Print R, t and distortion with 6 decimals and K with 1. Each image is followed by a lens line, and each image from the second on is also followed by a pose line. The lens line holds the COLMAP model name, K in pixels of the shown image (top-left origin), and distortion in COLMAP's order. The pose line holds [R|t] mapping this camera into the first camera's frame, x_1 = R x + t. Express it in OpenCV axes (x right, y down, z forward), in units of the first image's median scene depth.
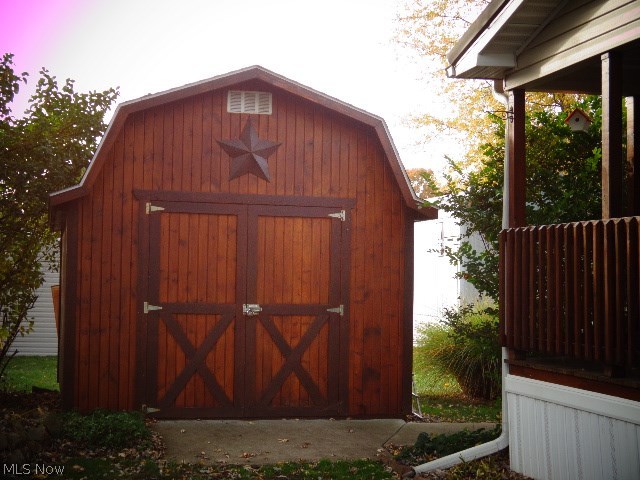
lens RADIAL K [[1040.8, 0, 320.0], [0, 1040.8, 240.0], [0, 0, 1]] dist [0.001756, -0.001415]
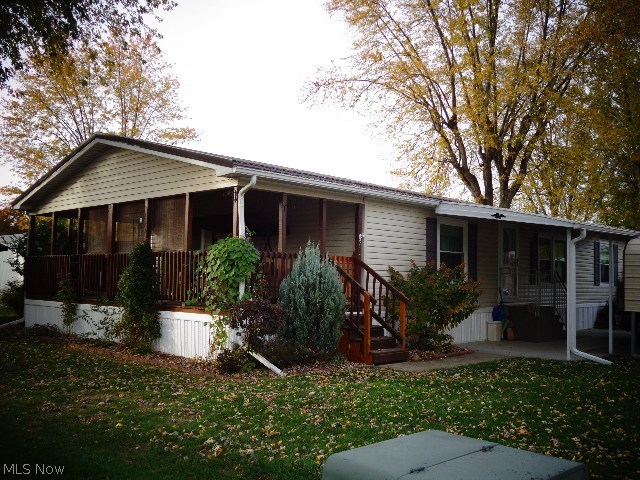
lens RADIAL K [[653.1, 0, 320.0], [0, 653.1, 240.0], [0, 0, 1]] dist [-0.012448, 0.000133]
pose [[0.860174, 0.045681, 0.507951, -0.065824], [-0.032104, 0.998855, -0.035464, -0.014887], [-0.508990, 0.014198, 0.860655, -1.061554]]
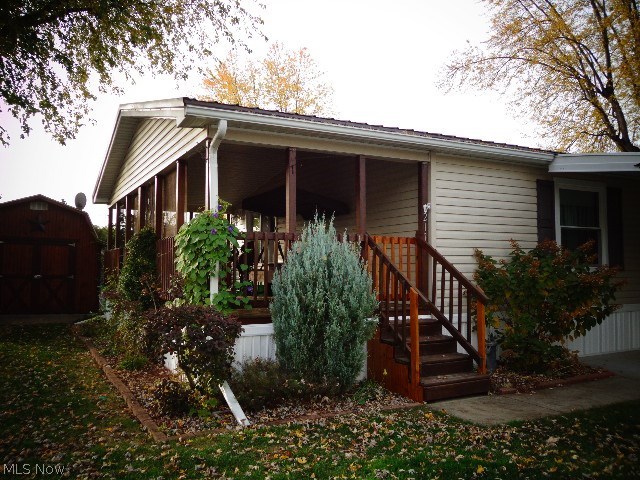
lens RADIAL K [[554.0, 0, 320.0], [0, 554.0, 240.0], [0, 0, 1]] dist [0.001399, -0.001408]
pose [[0.975048, 0.009011, 0.221811, 0.360928], [-0.004667, 0.999787, -0.020100, -0.008908], [-0.221945, 0.018563, 0.974882, -0.698201]]
